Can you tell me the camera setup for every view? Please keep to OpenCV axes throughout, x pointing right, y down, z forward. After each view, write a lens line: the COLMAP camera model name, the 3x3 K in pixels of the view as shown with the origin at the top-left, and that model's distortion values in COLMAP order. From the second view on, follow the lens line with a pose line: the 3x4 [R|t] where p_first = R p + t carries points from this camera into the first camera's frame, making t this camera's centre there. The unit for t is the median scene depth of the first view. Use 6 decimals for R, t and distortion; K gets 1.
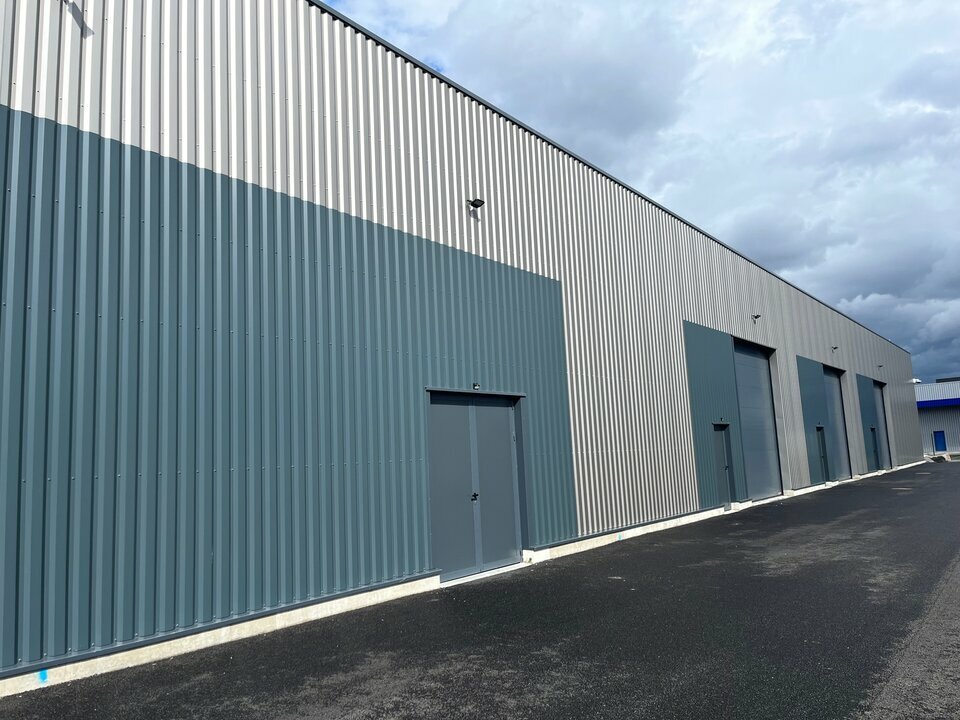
lens RADIAL K [[718.4, 0, 480.0], [0, 718.4, 360.0], [0, 0, 1]] dist [0.007179, -0.000581]
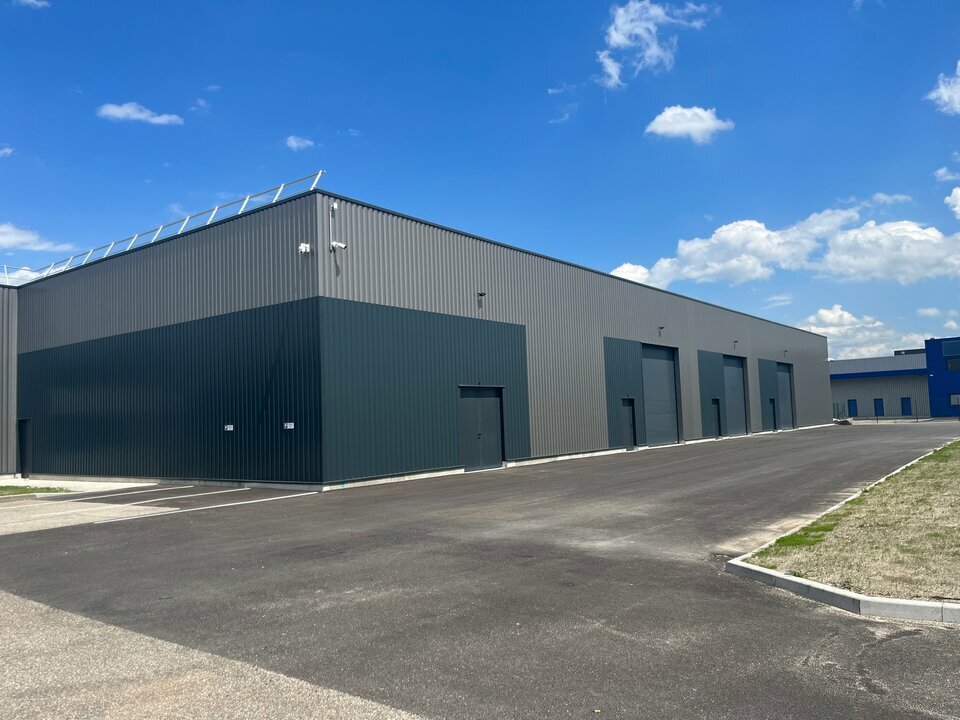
lens RADIAL K [[718.4, 0, 480.0], [0, 718.4, 360.0], [0, 0, 1]] dist [0.007179, -0.000581]
pose [[0.999929, 0.011928, 0.000264, -0.003875], [-0.011925, 0.998390, 0.055446, -0.065186], [0.000398, -0.055446, 0.998462, -0.487426]]
